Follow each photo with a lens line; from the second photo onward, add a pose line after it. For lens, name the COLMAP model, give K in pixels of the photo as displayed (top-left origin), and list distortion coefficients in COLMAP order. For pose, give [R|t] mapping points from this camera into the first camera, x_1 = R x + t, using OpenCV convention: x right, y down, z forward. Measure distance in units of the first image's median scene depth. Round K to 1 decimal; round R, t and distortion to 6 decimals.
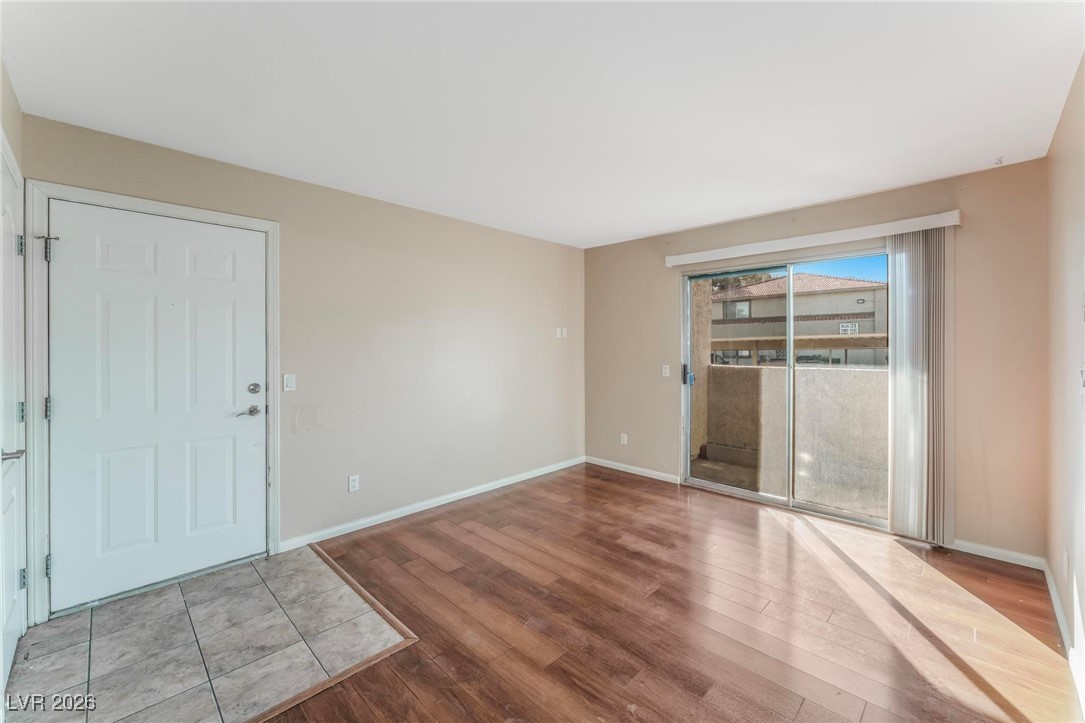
lens RADIAL K [[440.3, 0, 538.7], [0, 440.3, 354.8], [0, 0, 1]] dist [-0.000757, 0.000020]
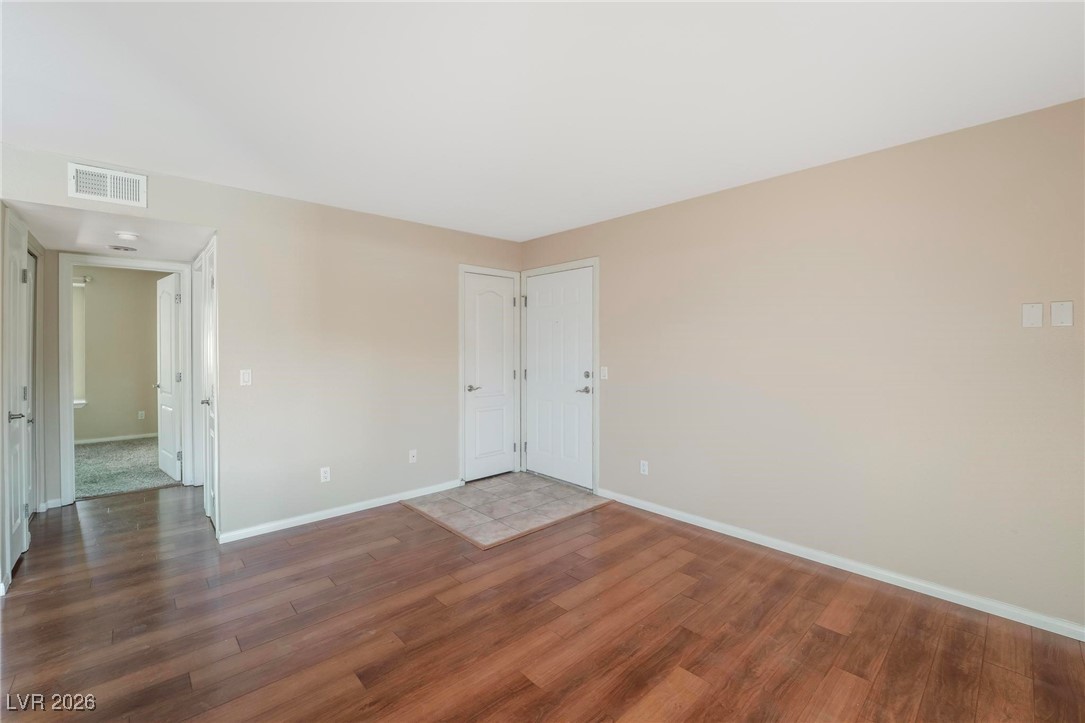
lens RADIAL K [[455.8, 0, 540.6], [0, 455.8, 353.8], [0, 0, 1]] dist [-0.020814, -0.000127]
pose [[-0.040872, 0.019715, -0.998970, 0.867816], [-0.017918, 0.999630, 0.020461, -0.021513], [0.999004, 0.018736, -0.040504, 0.896802]]
